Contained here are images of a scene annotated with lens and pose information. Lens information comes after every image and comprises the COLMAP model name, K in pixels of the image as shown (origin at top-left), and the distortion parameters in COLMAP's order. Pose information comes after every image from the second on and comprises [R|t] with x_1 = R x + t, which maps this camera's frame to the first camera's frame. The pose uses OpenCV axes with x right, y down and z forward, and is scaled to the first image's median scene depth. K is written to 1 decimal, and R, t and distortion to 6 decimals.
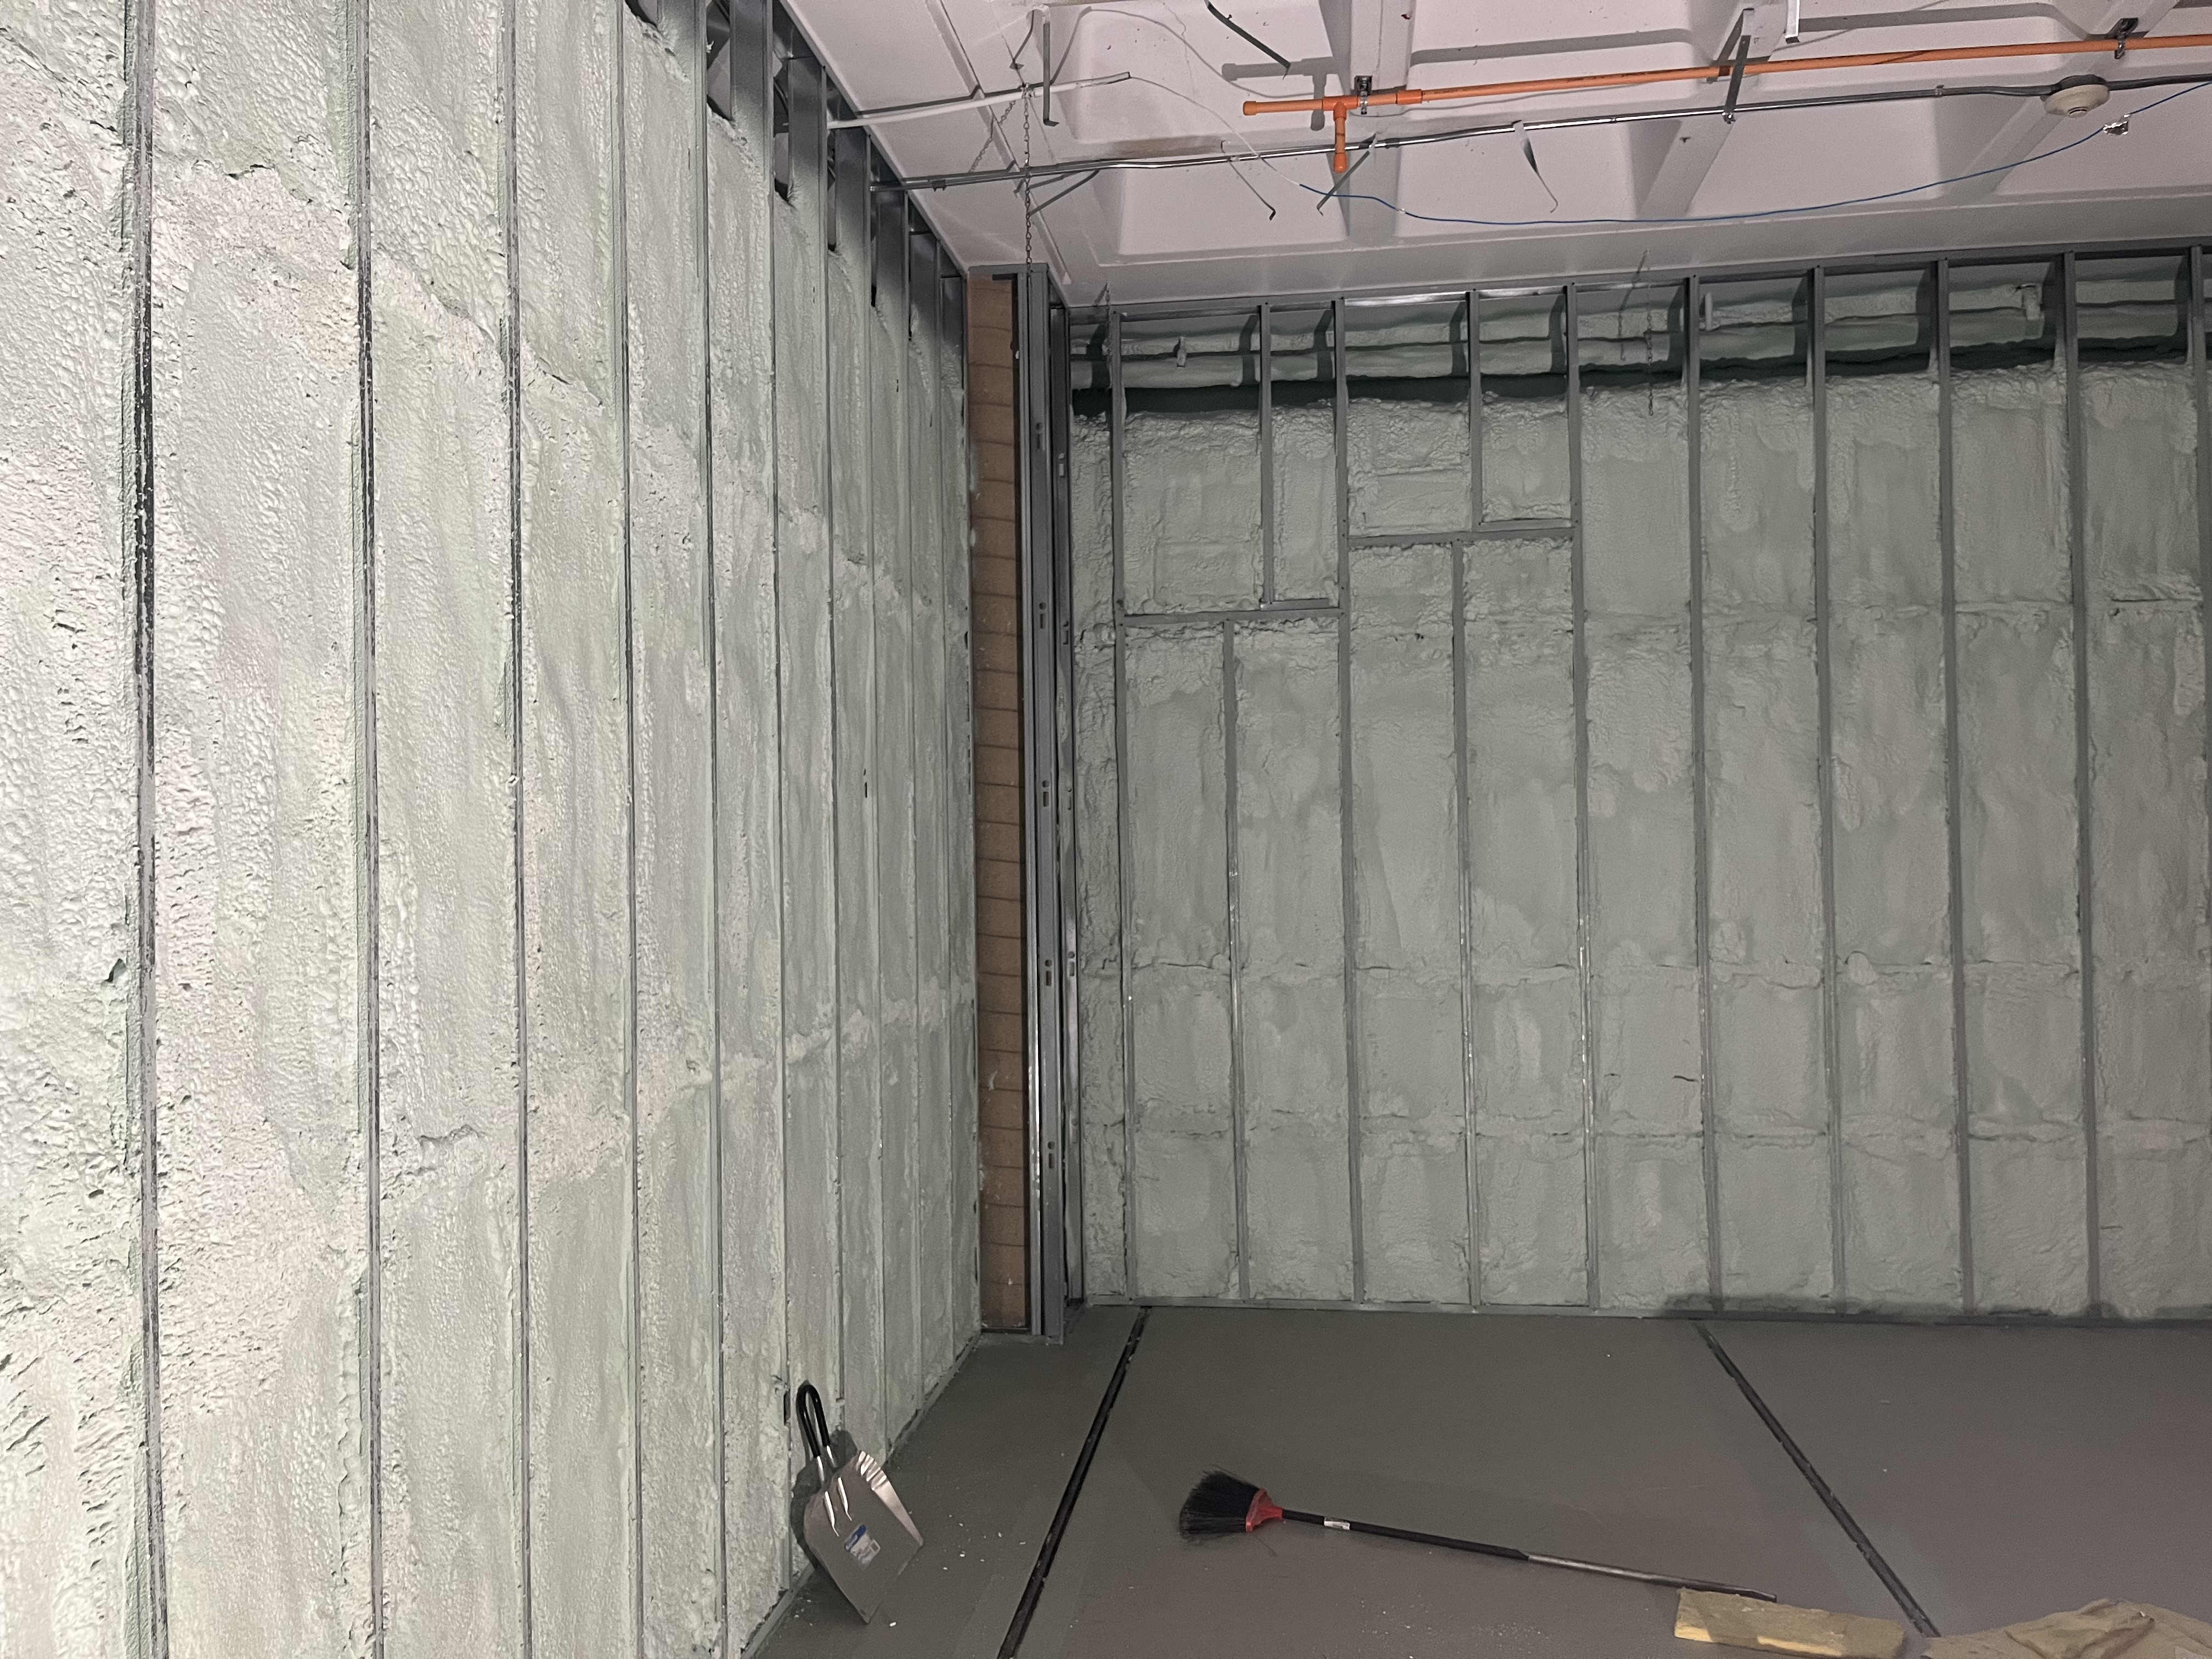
lens RADIAL K [[1649.4, 0, 1091.2], [0, 1649.4, 820.9], [0, 0, 1]] dist [0.045529, -0.074700]
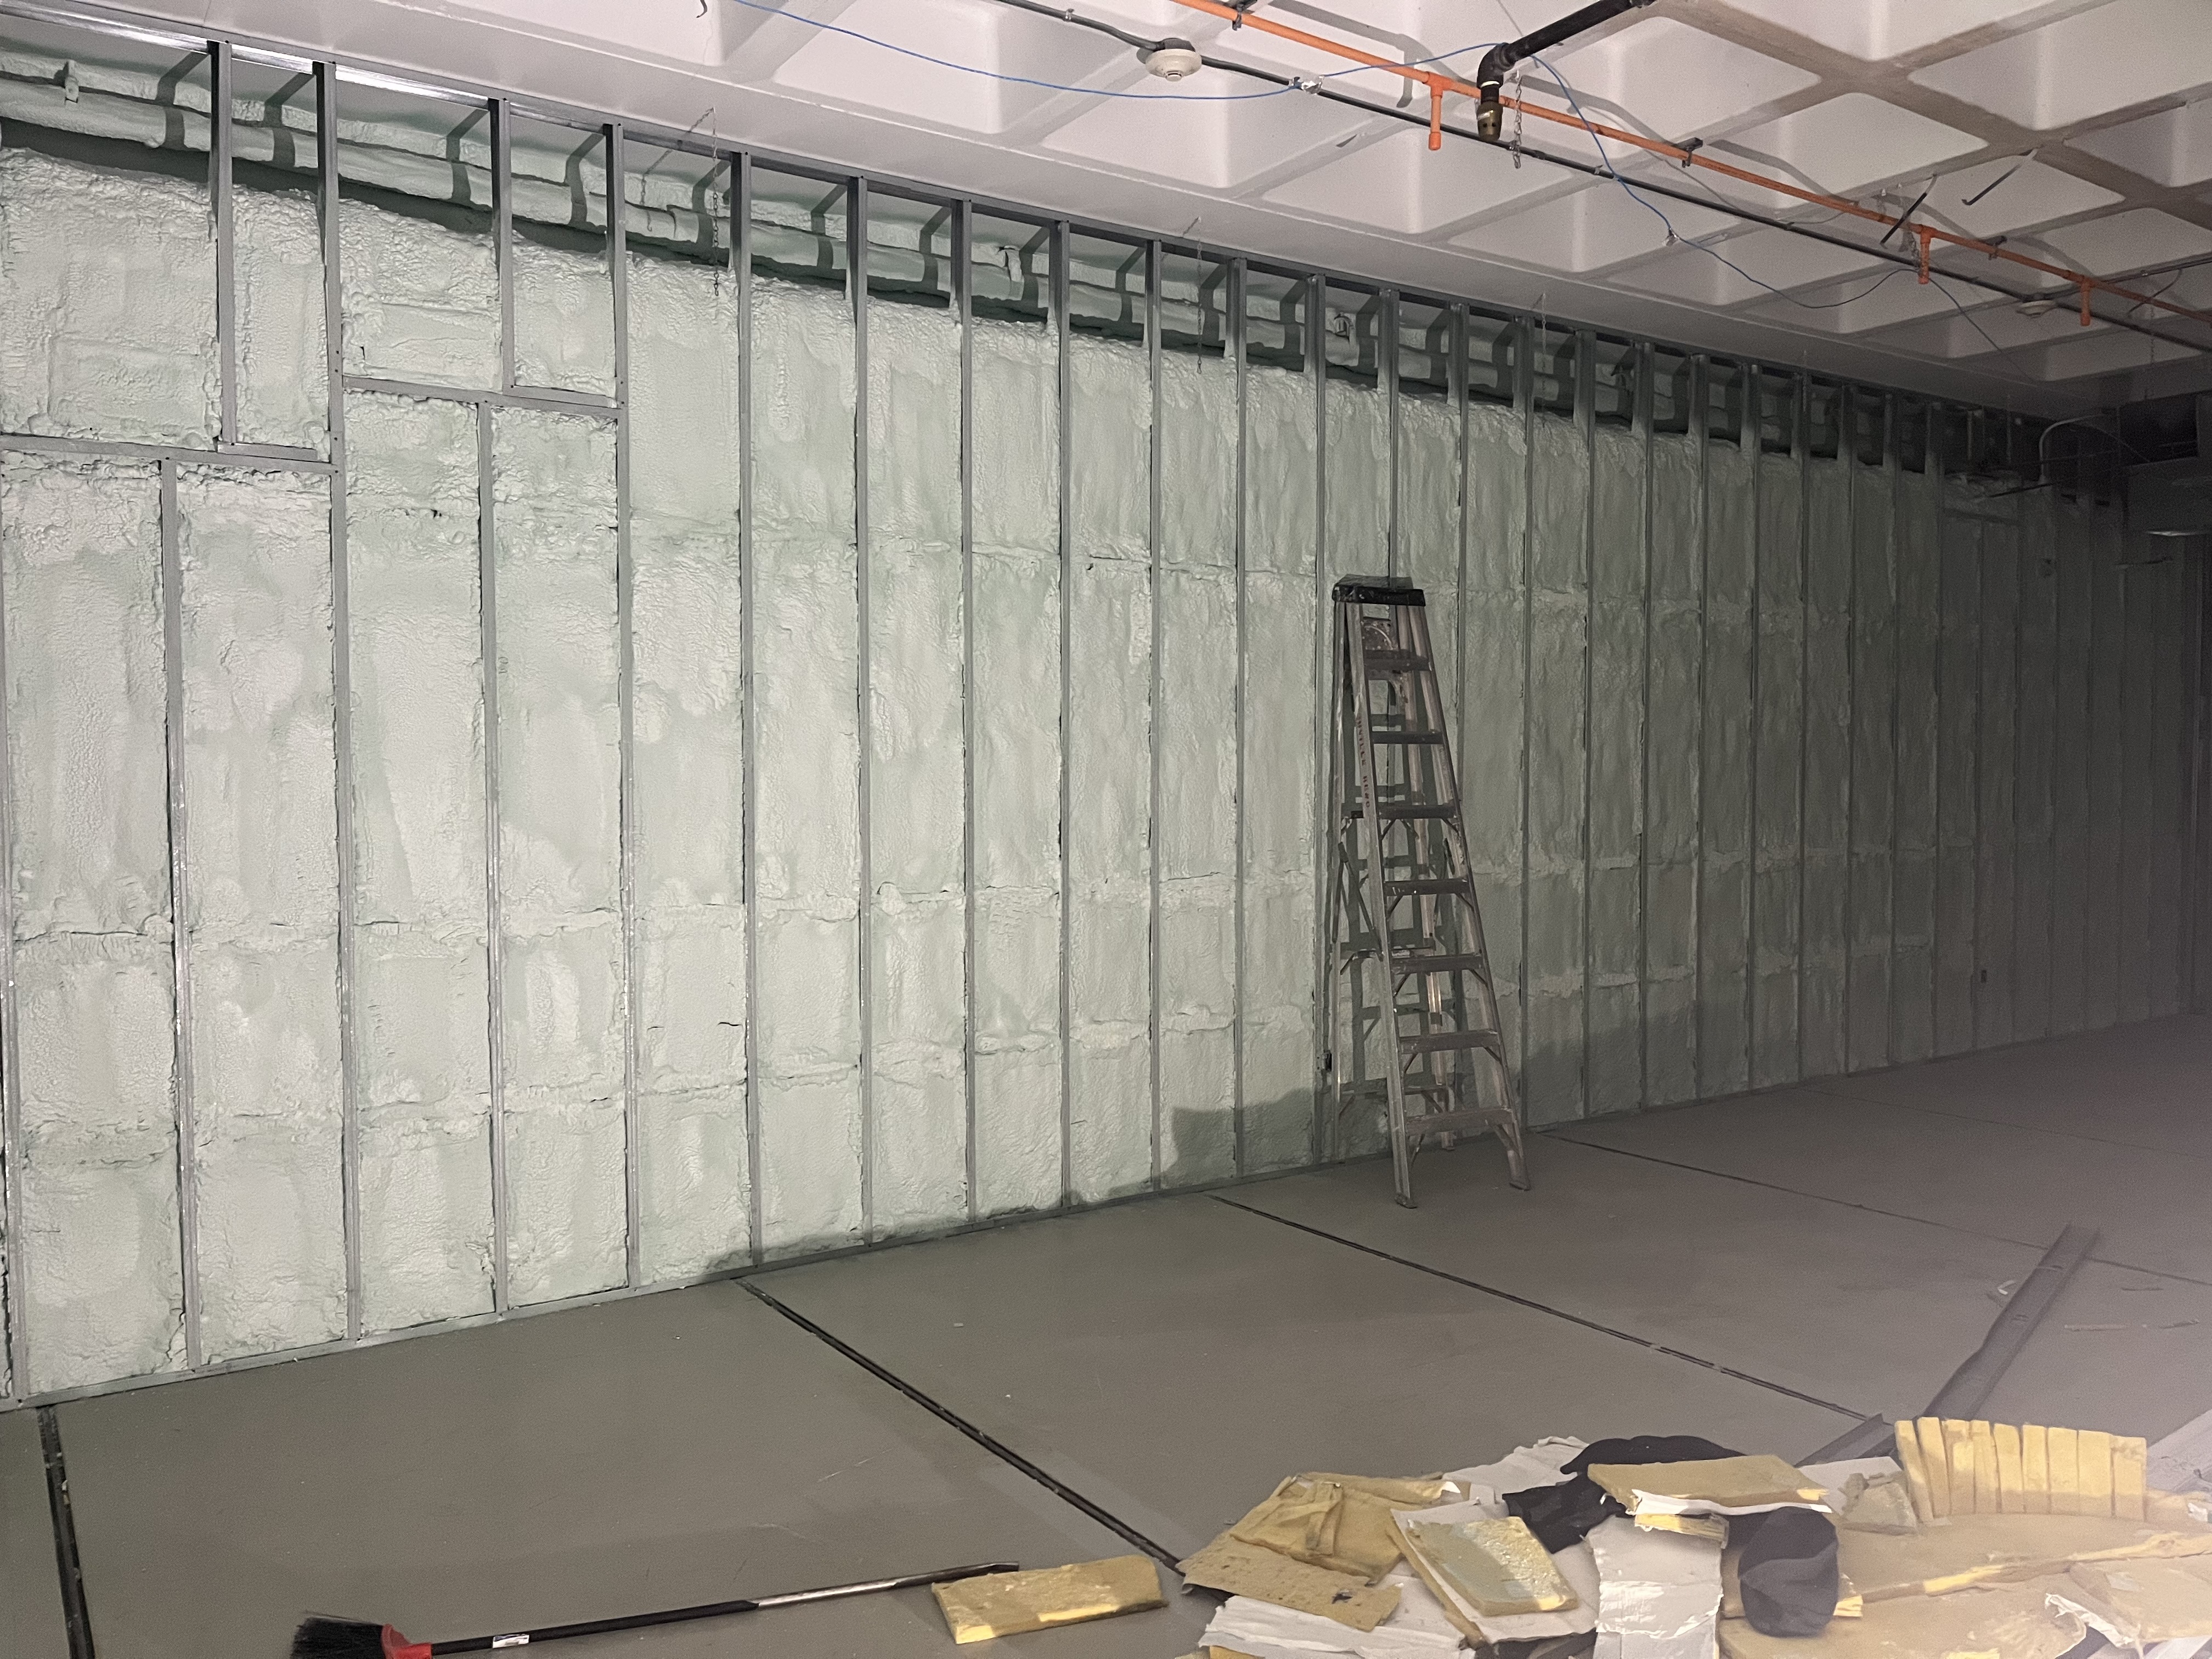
lens RADIAL K [[1649.4, 0, 1106.7], [0, 1649.4, 832.2], [0, 0, 1]] dist [0.045529, -0.074700]
pose [[0.739017, -0.012125, 0.673578, -0.110702], [-0.017206, 0.999172, 0.036863, 0.009468], [-0.673467, -0.038832, 0.738196, 0.173148]]
